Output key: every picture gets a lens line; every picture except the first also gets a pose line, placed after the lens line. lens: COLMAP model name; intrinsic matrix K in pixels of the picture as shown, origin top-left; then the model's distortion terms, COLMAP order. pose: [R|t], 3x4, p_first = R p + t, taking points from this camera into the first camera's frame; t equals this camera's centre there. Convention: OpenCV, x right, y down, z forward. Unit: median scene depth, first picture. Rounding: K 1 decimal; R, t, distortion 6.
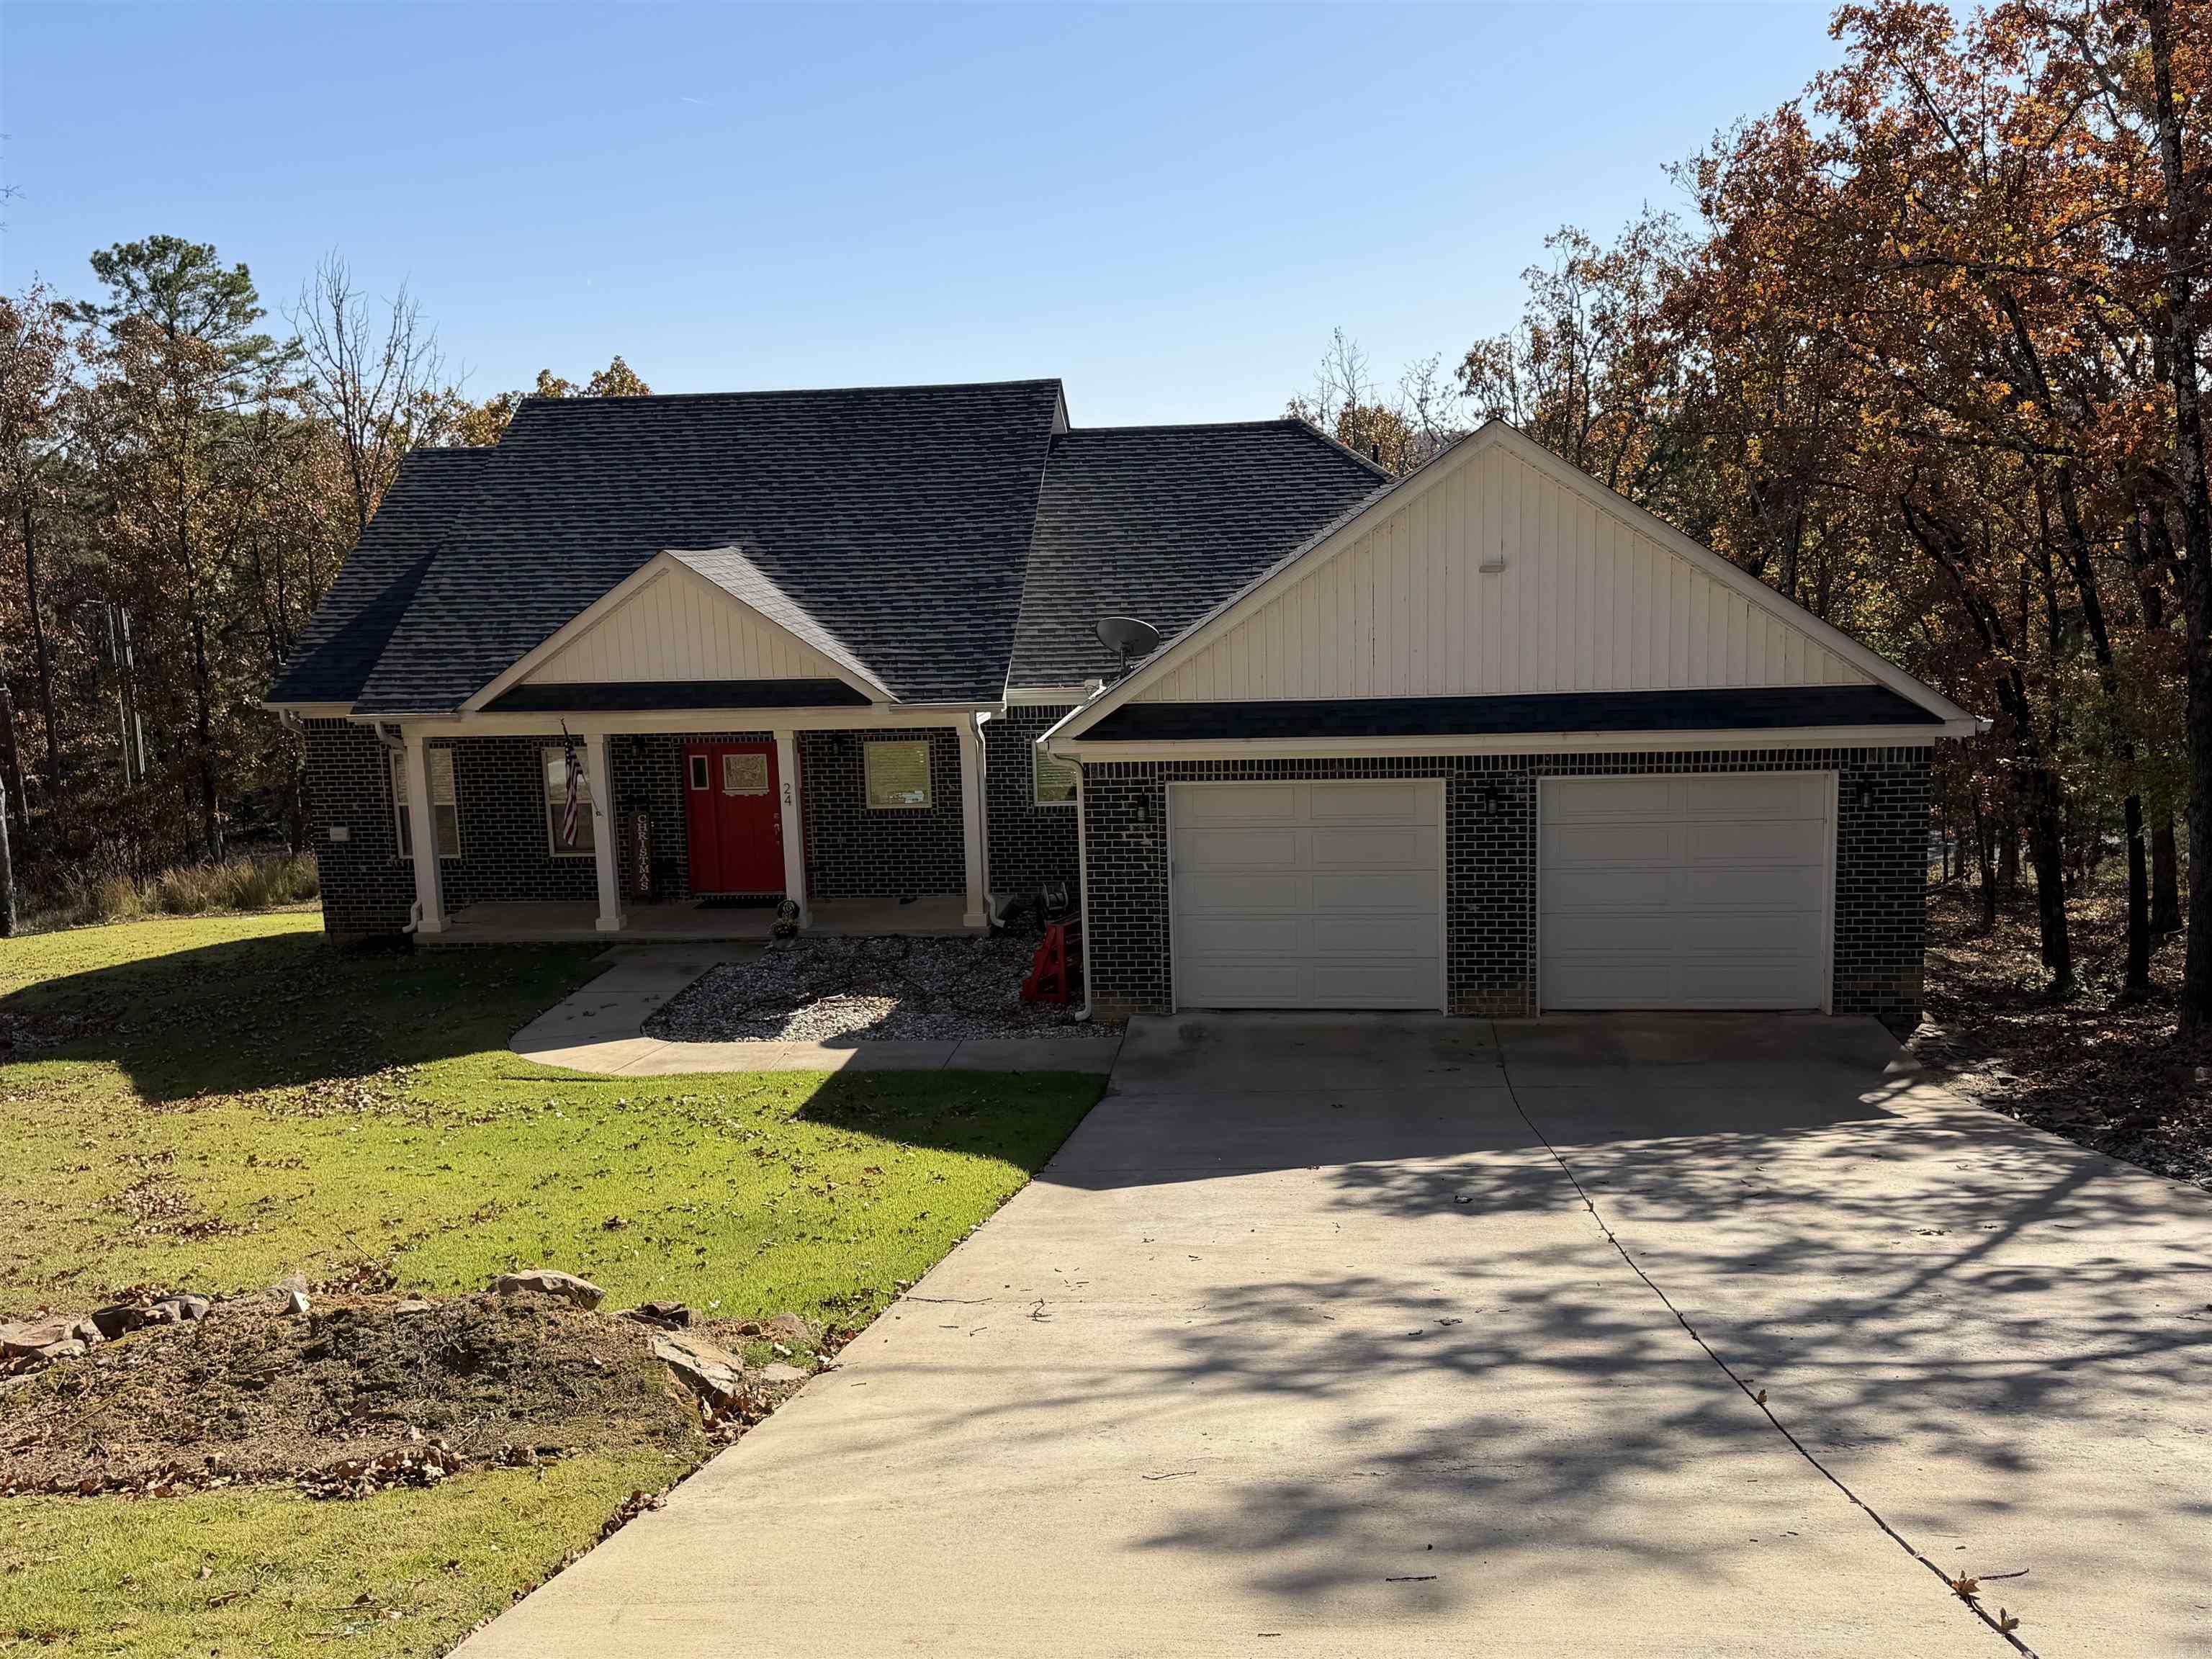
lens RADIAL K [[1927.1, 0, 1106.0], [0, 1927.1, 829.5], [0, 0, 1]] dist [0.176128, -0.378097]
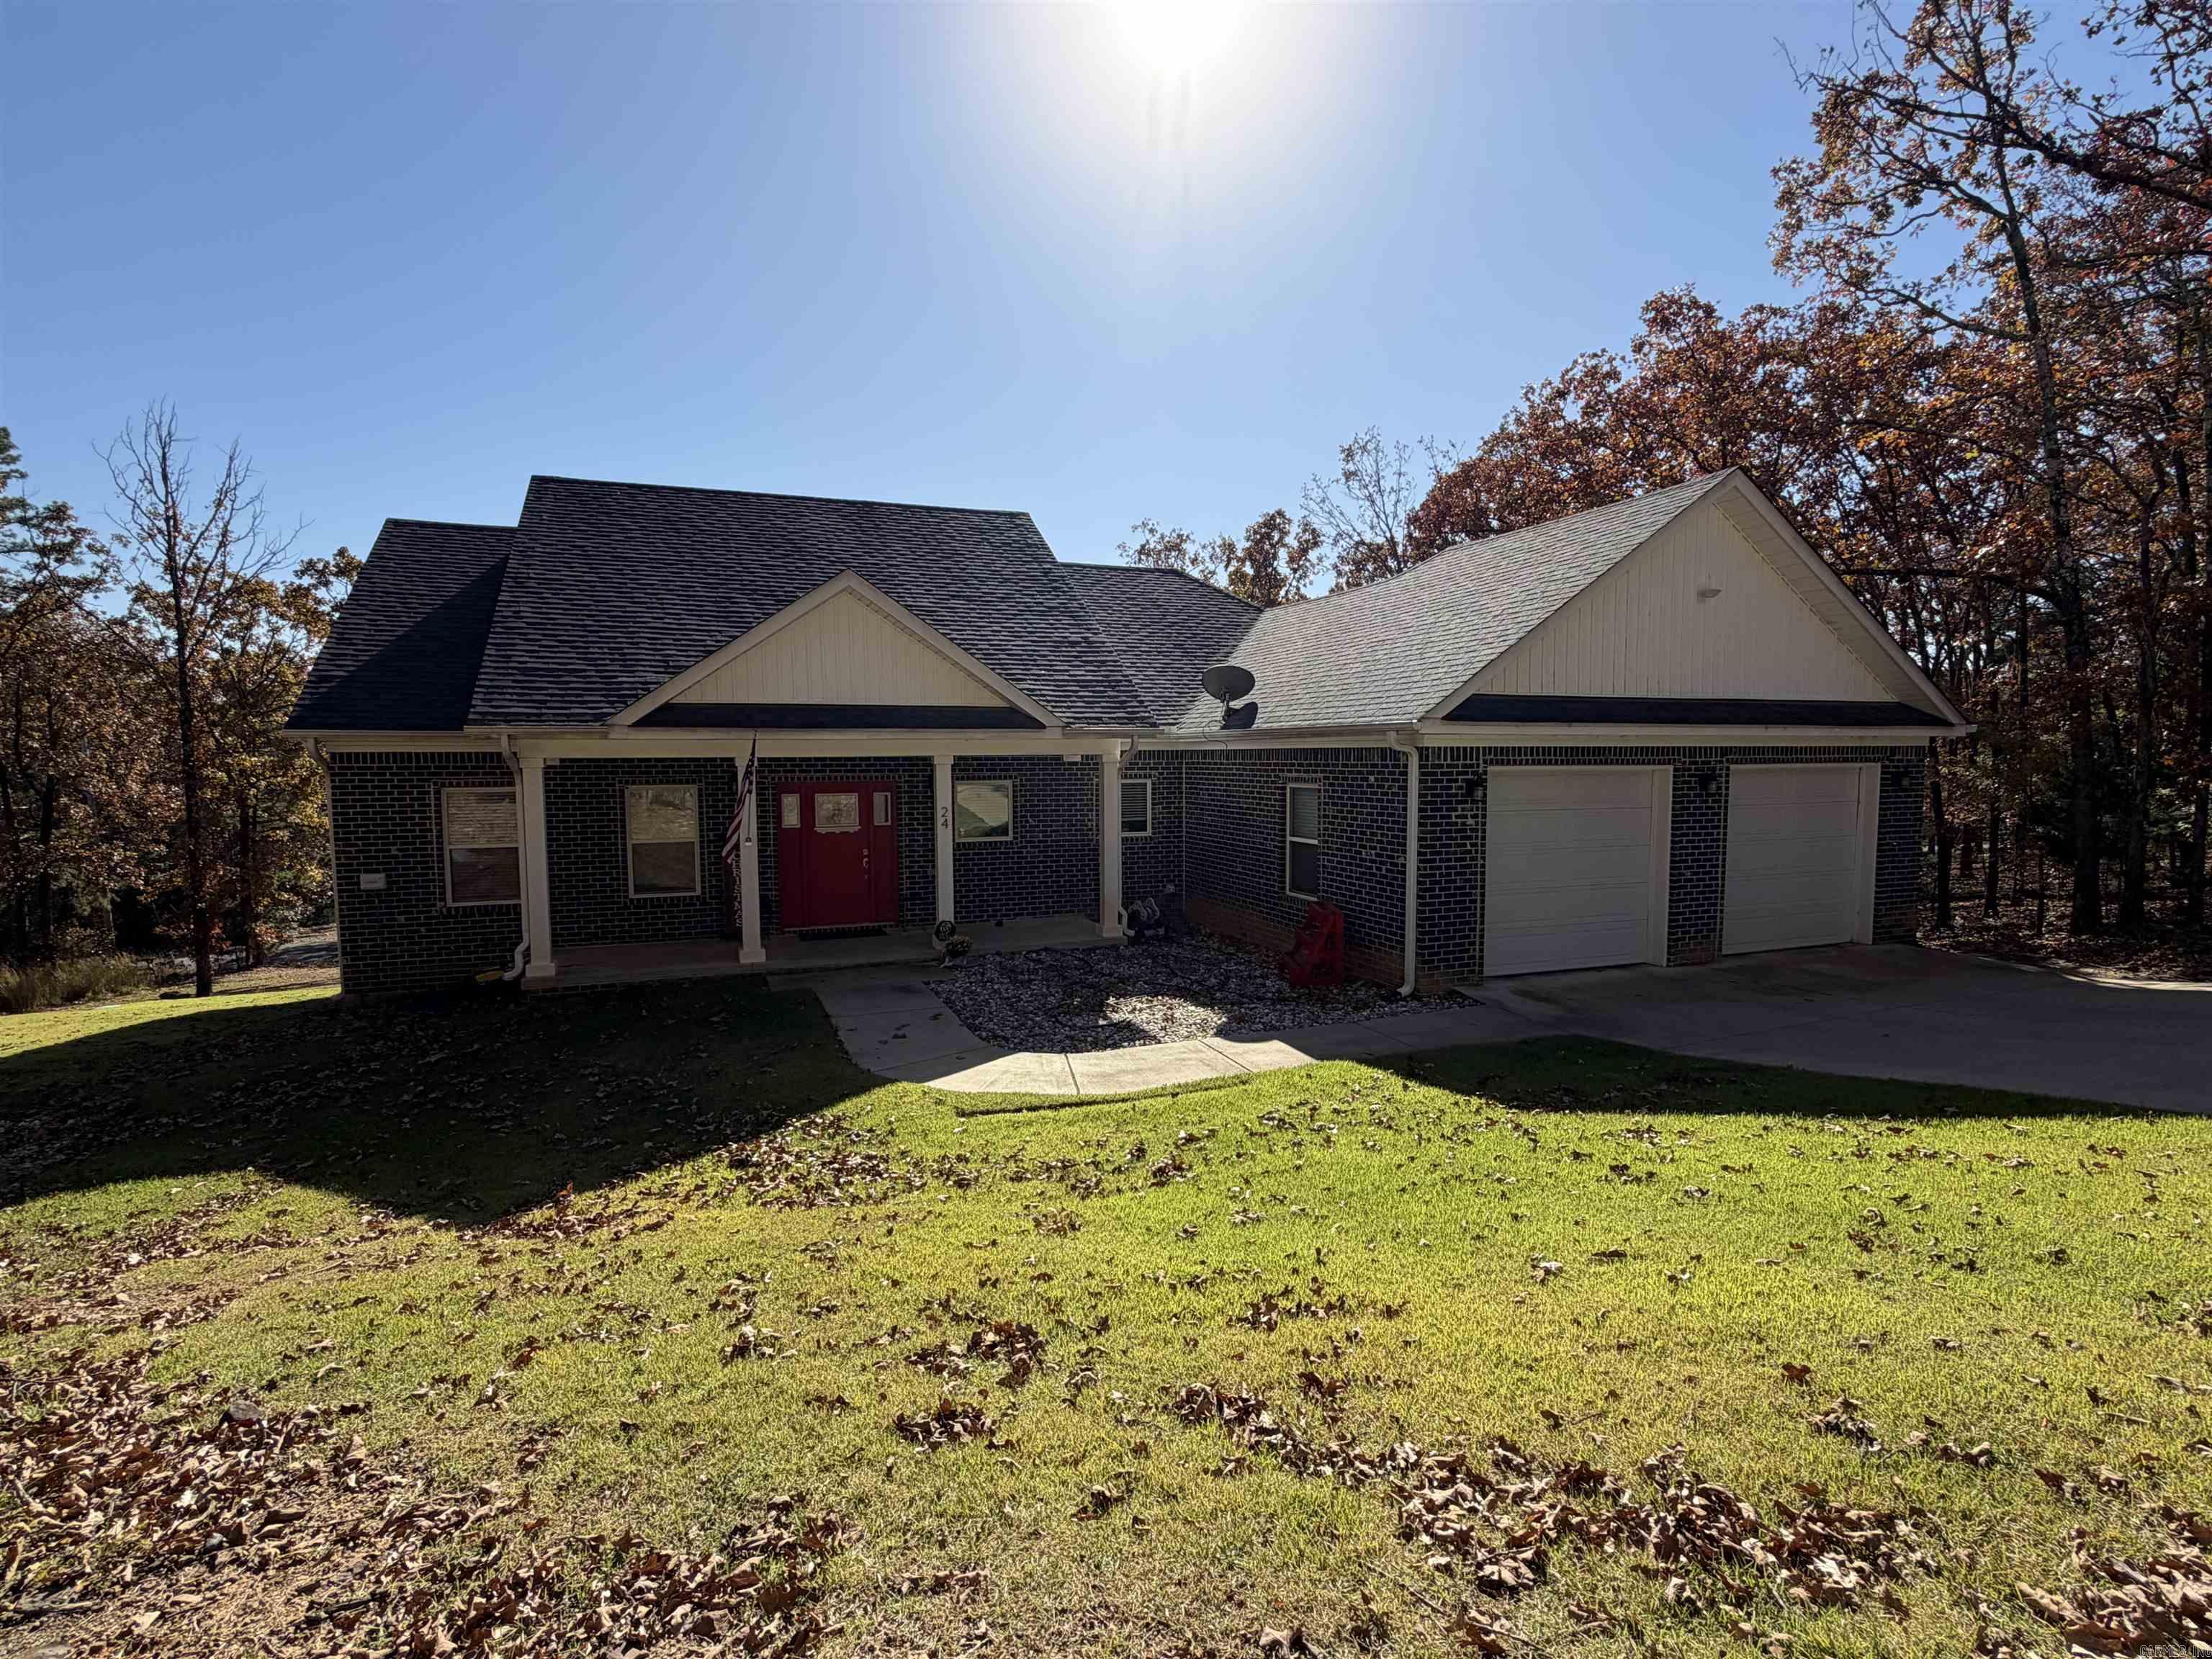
lens RADIAL K [[1062.8, 0, 1106.0], [0, 1062.8, 829.5], [0, 0, 1]] dist [0.002618, -0.000245]
pose [[0.889641, -0.003712, 0.456645, -0.432599], [0.049684, 0.994818, -0.088709, 0.053231], [-0.453950, 0.101607, 0.885215, 0.569544]]
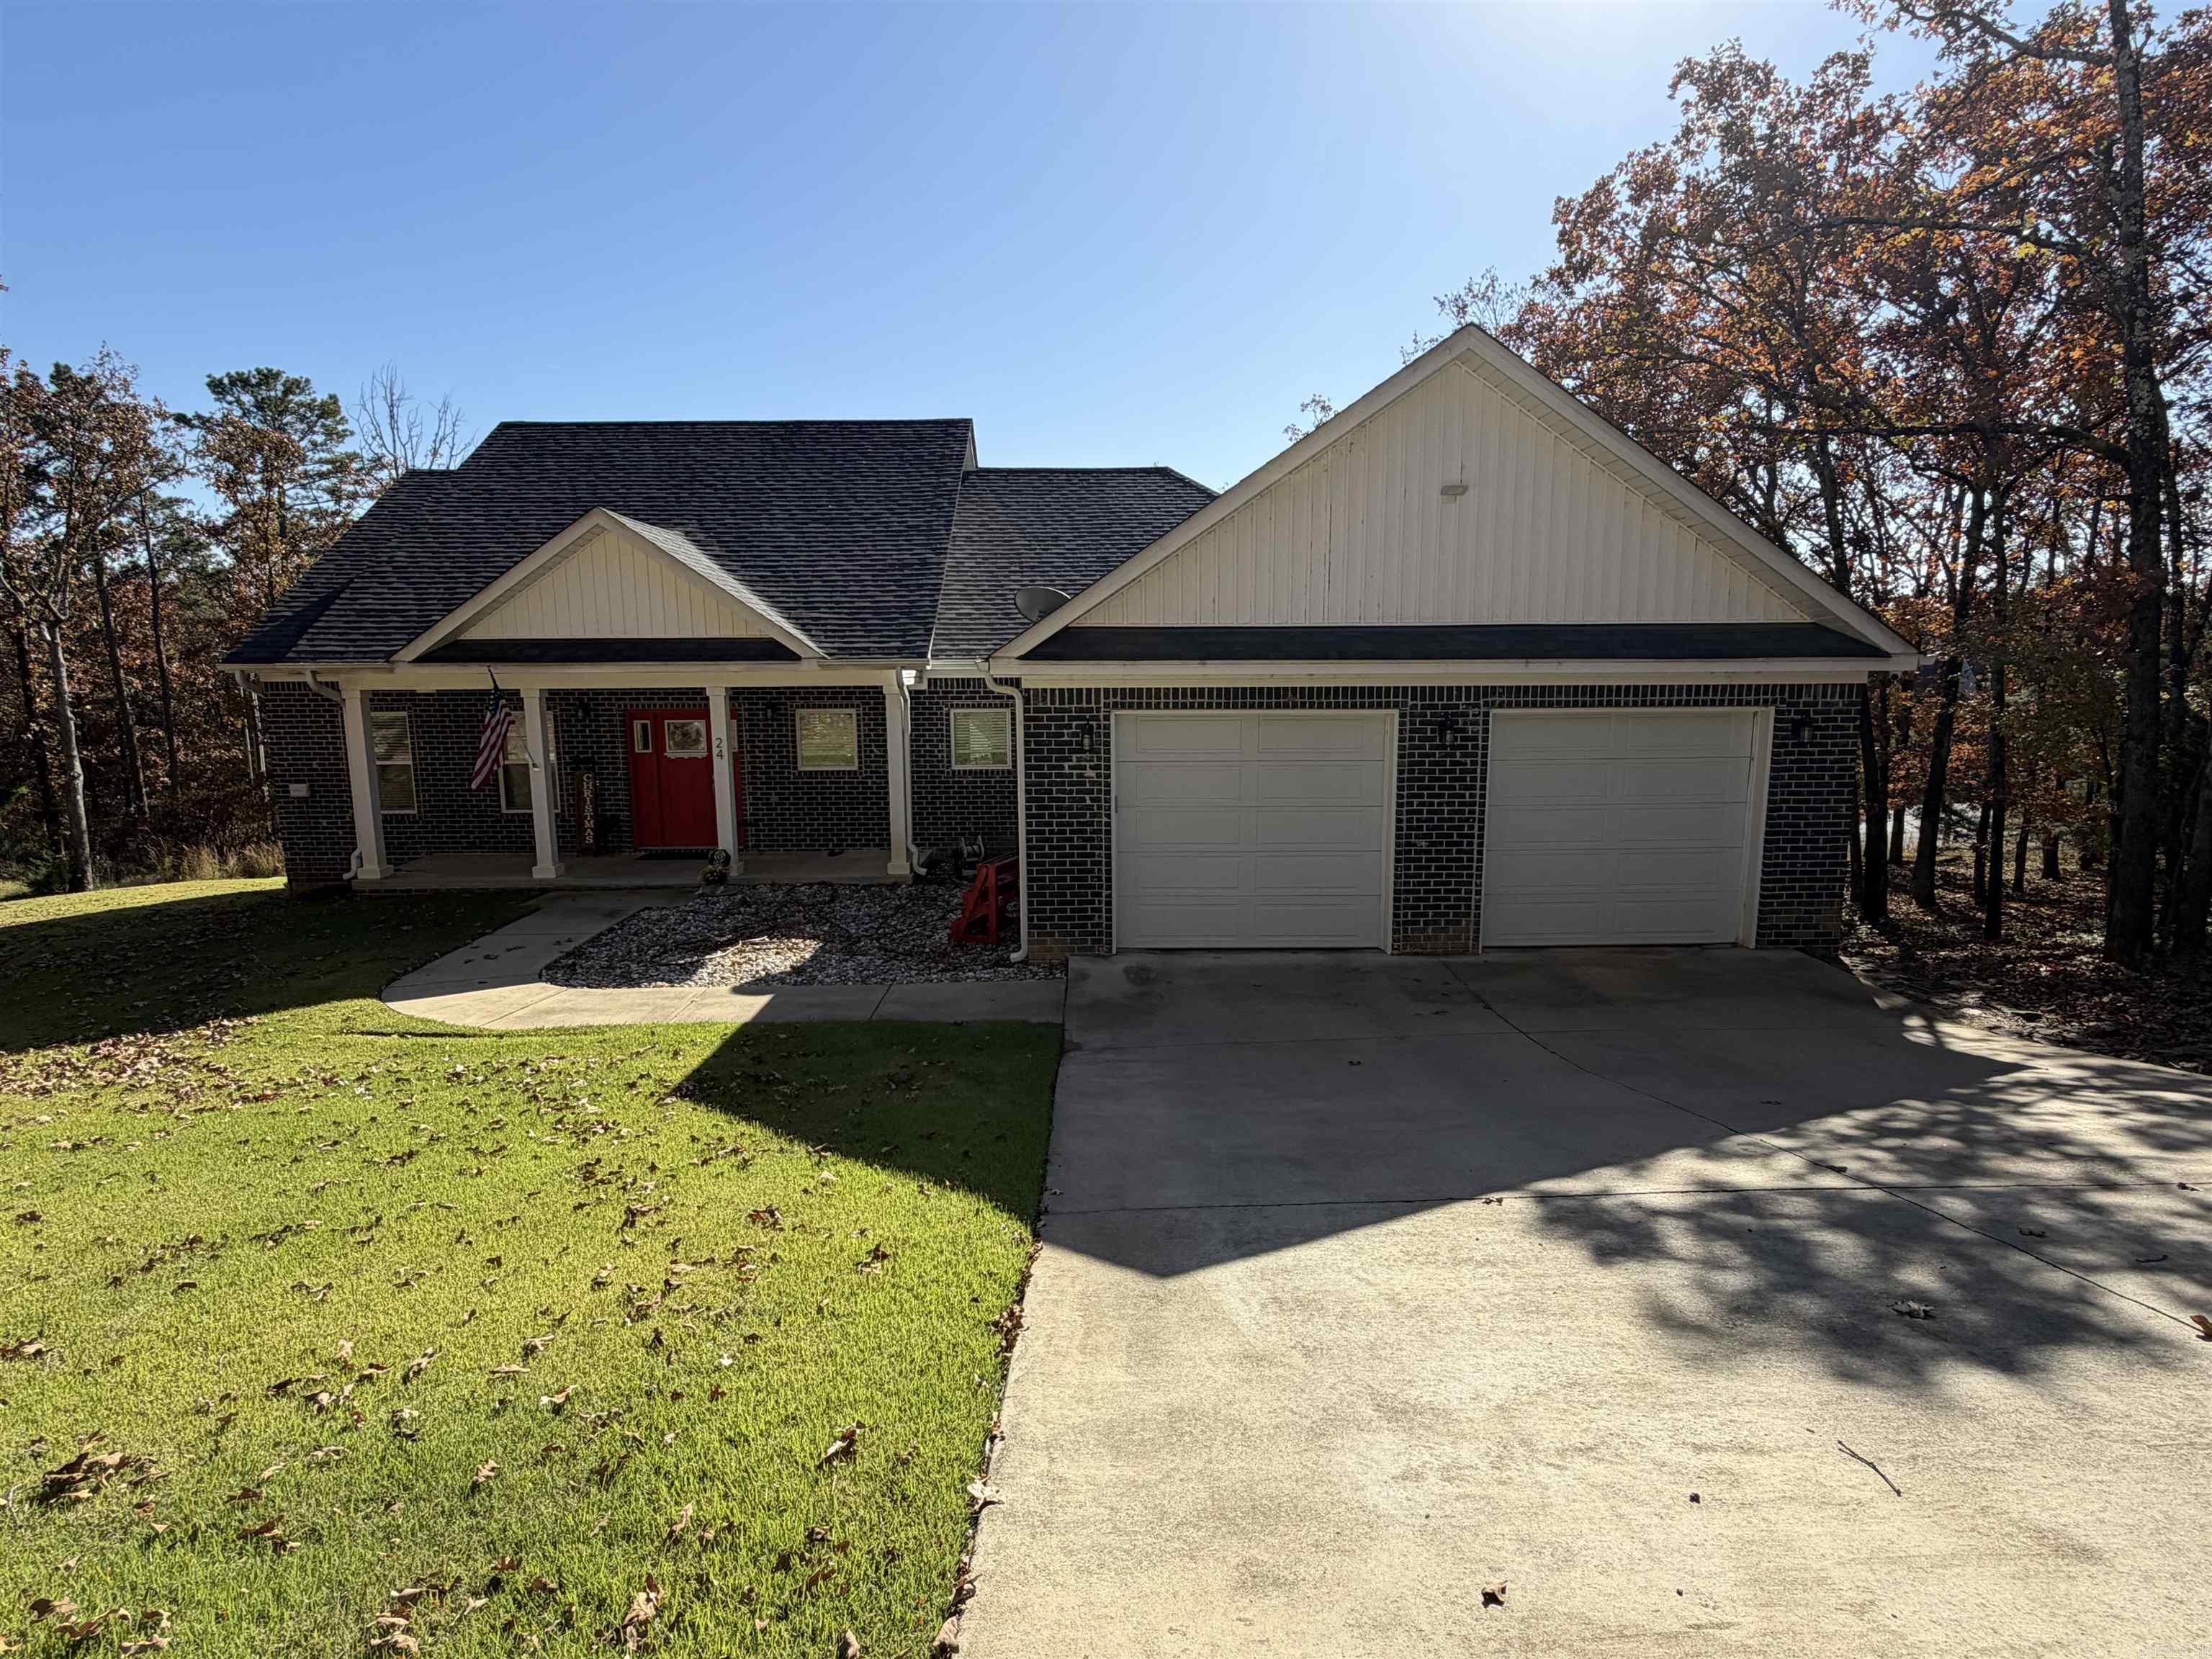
lens RADIAL K [[1138.6, 0, 1106.0], [0, 1138.6, 829.5], [0, 0, 1]] dist [0.006399, 0.000453]
pose [[0.991927, 0.006987, 0.126620, -0.042013], [-0.005237, 0.999886, -0.014154, 0.041873], [-0.126705, 0.013376, 0.991850, 0.443885]]
